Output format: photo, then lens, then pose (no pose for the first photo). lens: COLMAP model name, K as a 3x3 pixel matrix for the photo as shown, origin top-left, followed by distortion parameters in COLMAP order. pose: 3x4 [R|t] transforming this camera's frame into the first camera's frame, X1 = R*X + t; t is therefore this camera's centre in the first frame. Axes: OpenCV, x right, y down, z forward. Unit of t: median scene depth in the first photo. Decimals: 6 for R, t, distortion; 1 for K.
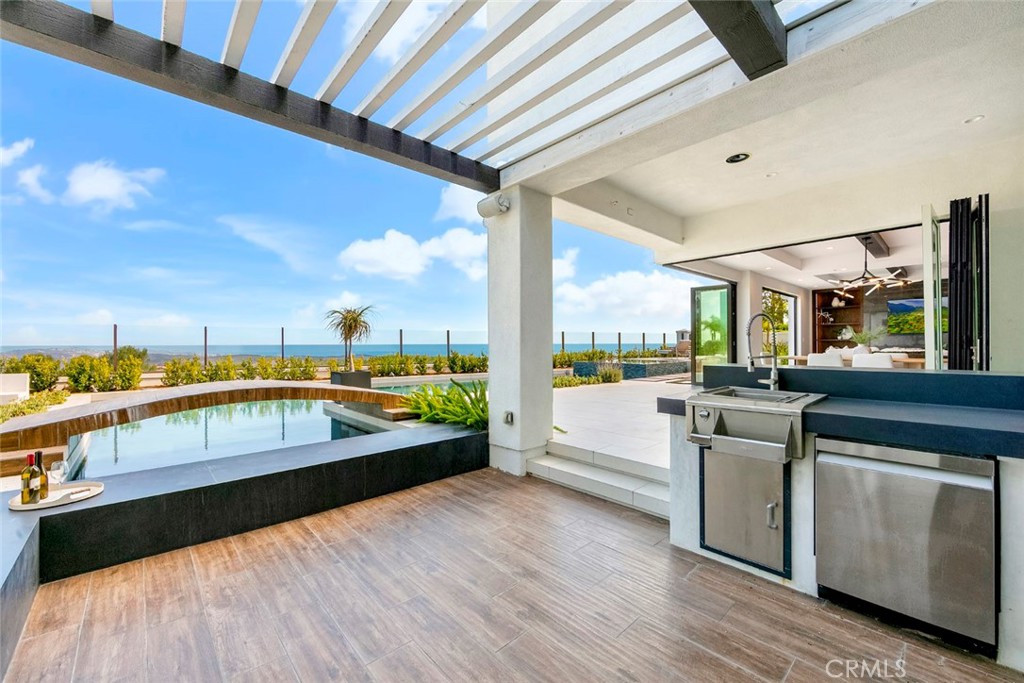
lens RADIAL K [[405.1, 0, 512.0], [0, 405.1, 341.5], [0, 0, 1]] dist [0.000366, 0.000077]
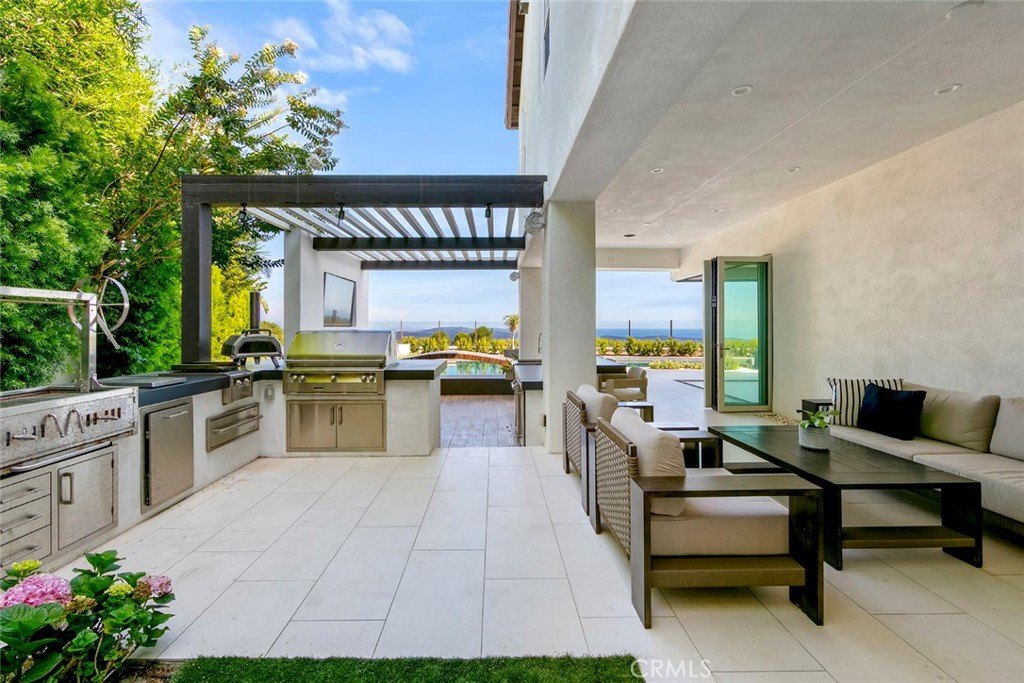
lens RADIAL K [[405.1, 0, 512.0], [0, 405.1, 341.5], [0, 0, 1]] dist [0.000366, 0.000077]
pose [[0.749075, 0.017506, -0.662254, 0.647540], [-0.003747, 0.999747, 0.022189, 0.015508], [0.662475, -0.014140, 0.748951, -0.255764]]
